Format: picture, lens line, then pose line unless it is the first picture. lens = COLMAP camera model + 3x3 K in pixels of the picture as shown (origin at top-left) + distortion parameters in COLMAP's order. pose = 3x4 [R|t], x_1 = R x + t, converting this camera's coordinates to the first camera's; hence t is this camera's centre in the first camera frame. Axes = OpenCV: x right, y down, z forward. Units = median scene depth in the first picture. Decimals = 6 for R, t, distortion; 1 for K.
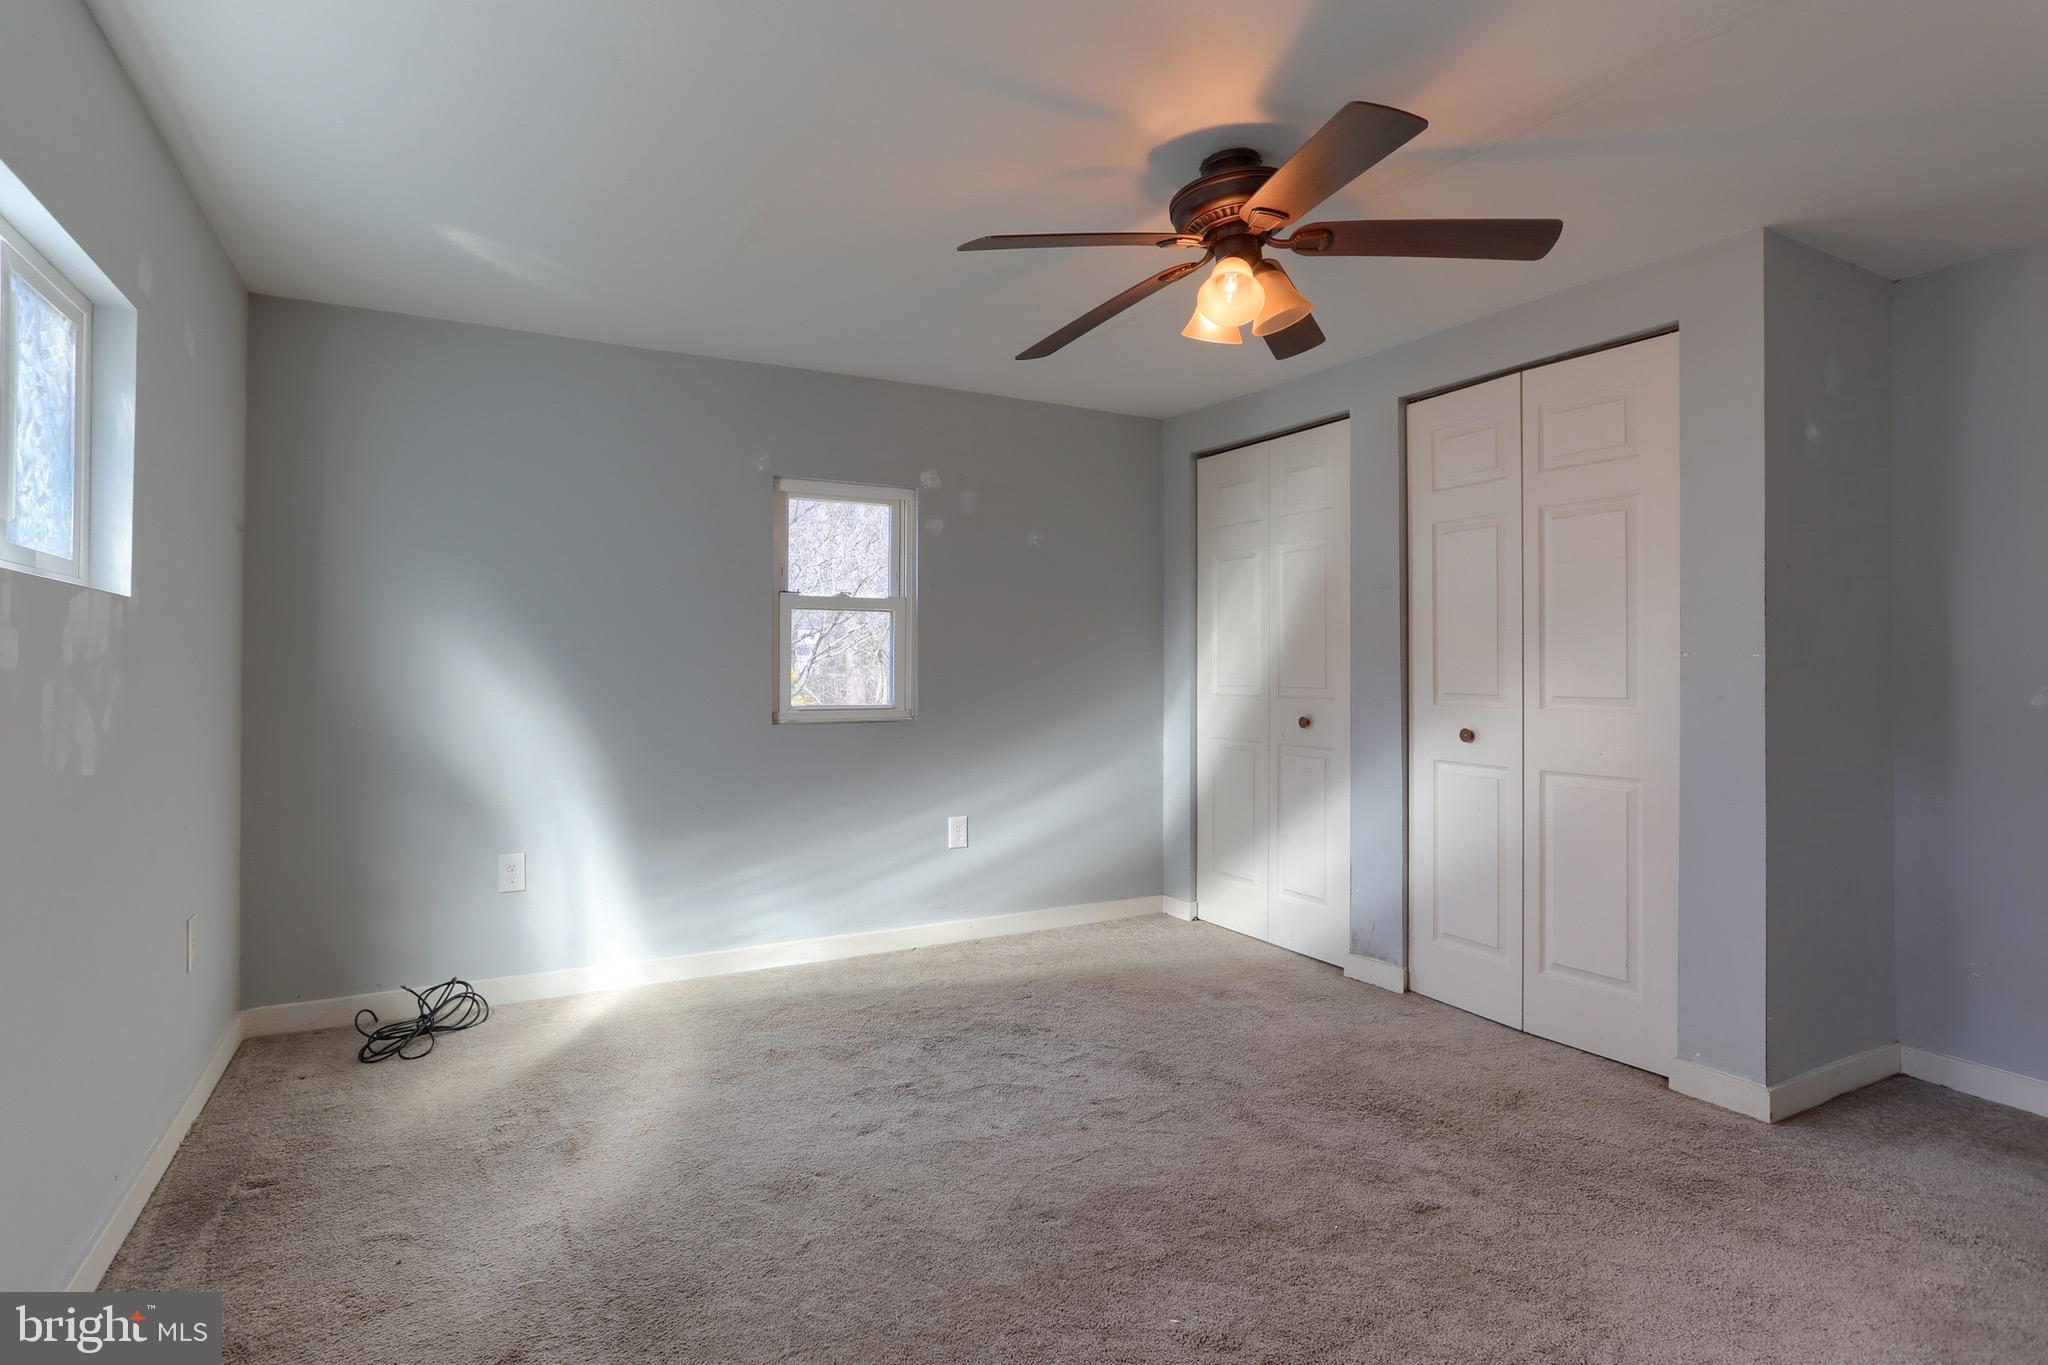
lens RADIAL K [[1027.4, 0, 1019.2], [0, 1027.4, 660.9], [0, 0, 1]] dist [-0.016178, 0.000170]
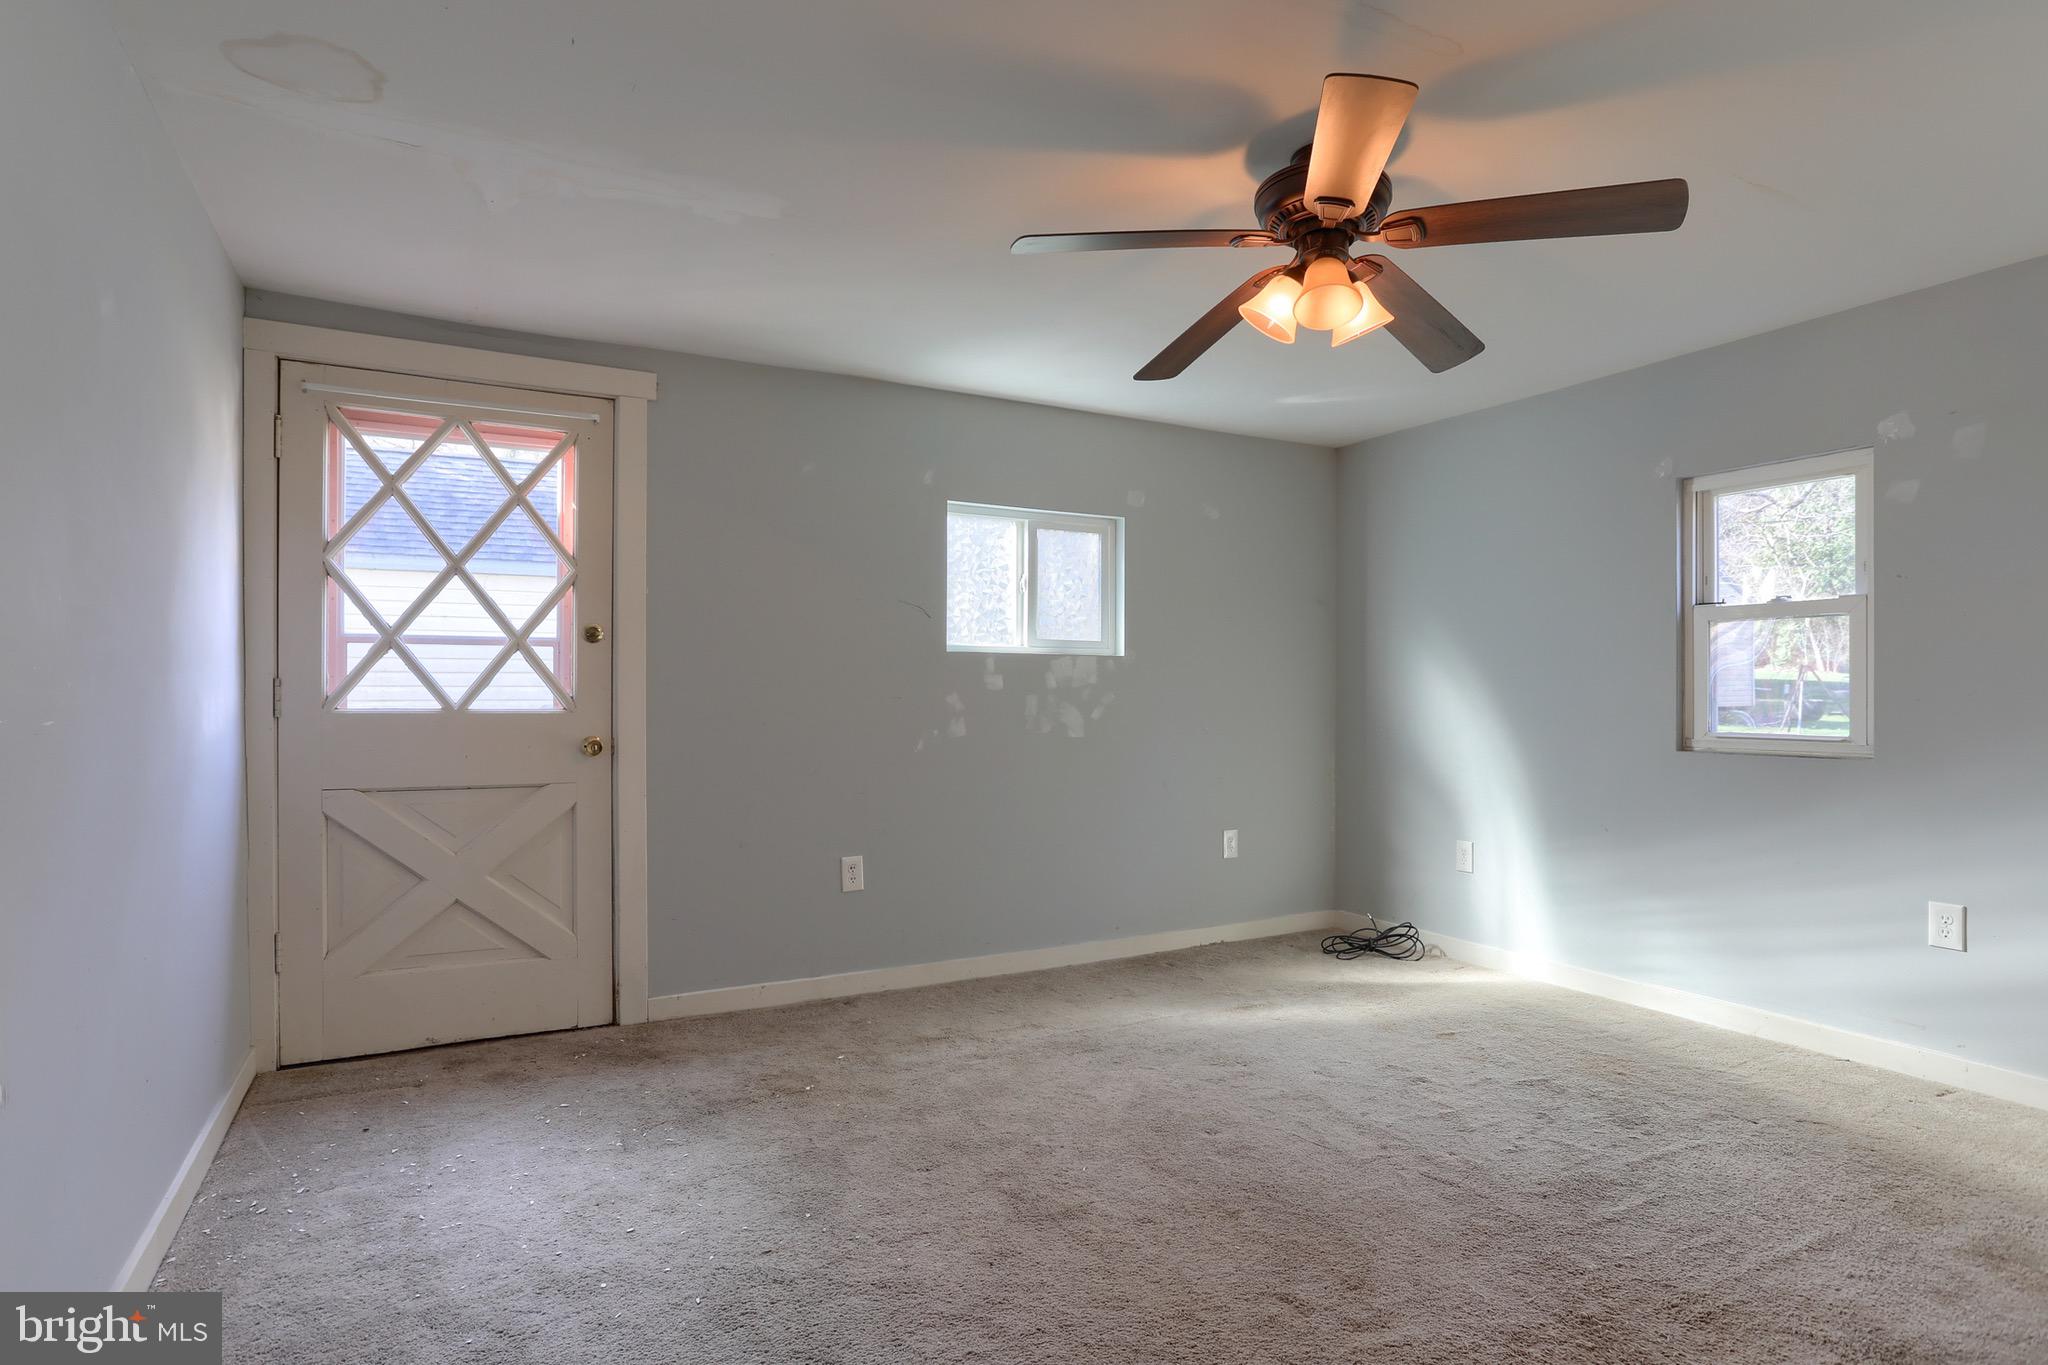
lens RADIAL K [[1066.3, 0, 1012.7], [0, 1066.3, 680.2], [0, 0, 1]] dist [-0.053910, 0.031651]
pose [[0.005302, -0.012486, -0.999908, 0.711794], [0.006168, 0.999903, -0.012453, 0.007388], [0.999967, -0.006102, 0.005379, 0.411963]]
